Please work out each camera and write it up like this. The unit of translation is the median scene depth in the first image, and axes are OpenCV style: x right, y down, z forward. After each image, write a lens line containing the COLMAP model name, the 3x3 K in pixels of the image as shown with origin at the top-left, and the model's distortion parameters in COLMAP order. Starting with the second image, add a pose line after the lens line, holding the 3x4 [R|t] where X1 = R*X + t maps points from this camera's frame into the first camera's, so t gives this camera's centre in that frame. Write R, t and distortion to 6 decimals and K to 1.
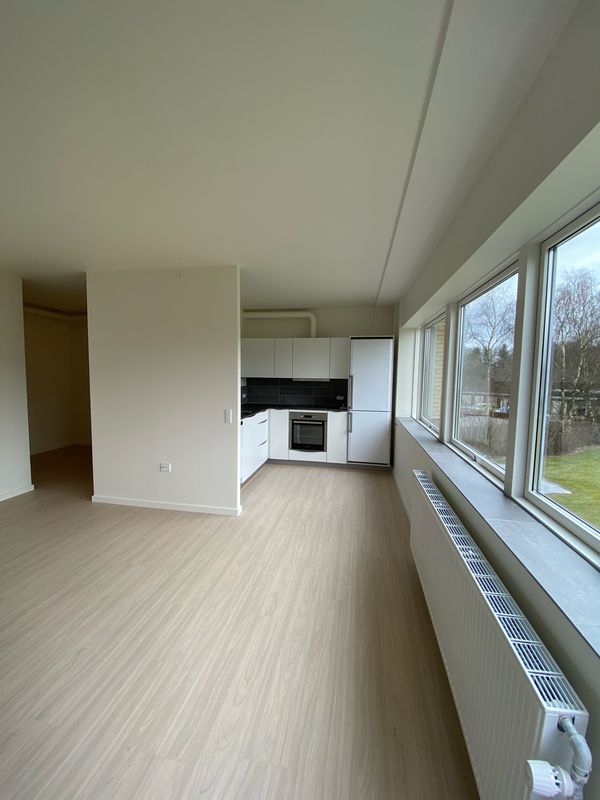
lens RADIAL K [[323.2, 0, 300.0], [0, 323.2, 400.0], [0, 0, 1]] dist [0.018269, -0.016068]
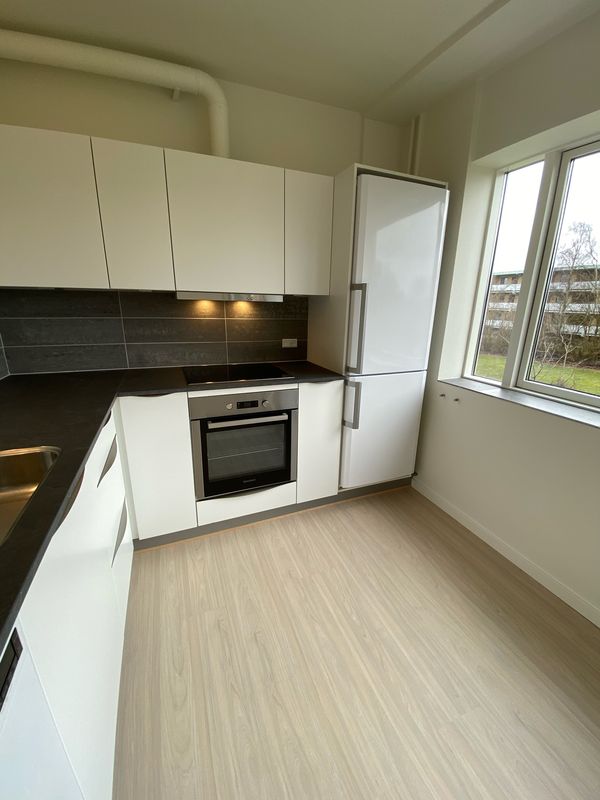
lens RADIAL K [[323.2, 0, 300.0], [0, 323.2, 400.0], [0, 0, 1]] dist [0.018269, -0.016068]
pose [[0.842866, -0.152017, 0.516205, -0.109494], [0.039146, 0.974048, 0.222930, -0.030469], [-0.536698, -0.167692, 0.826943, 0.682030]]
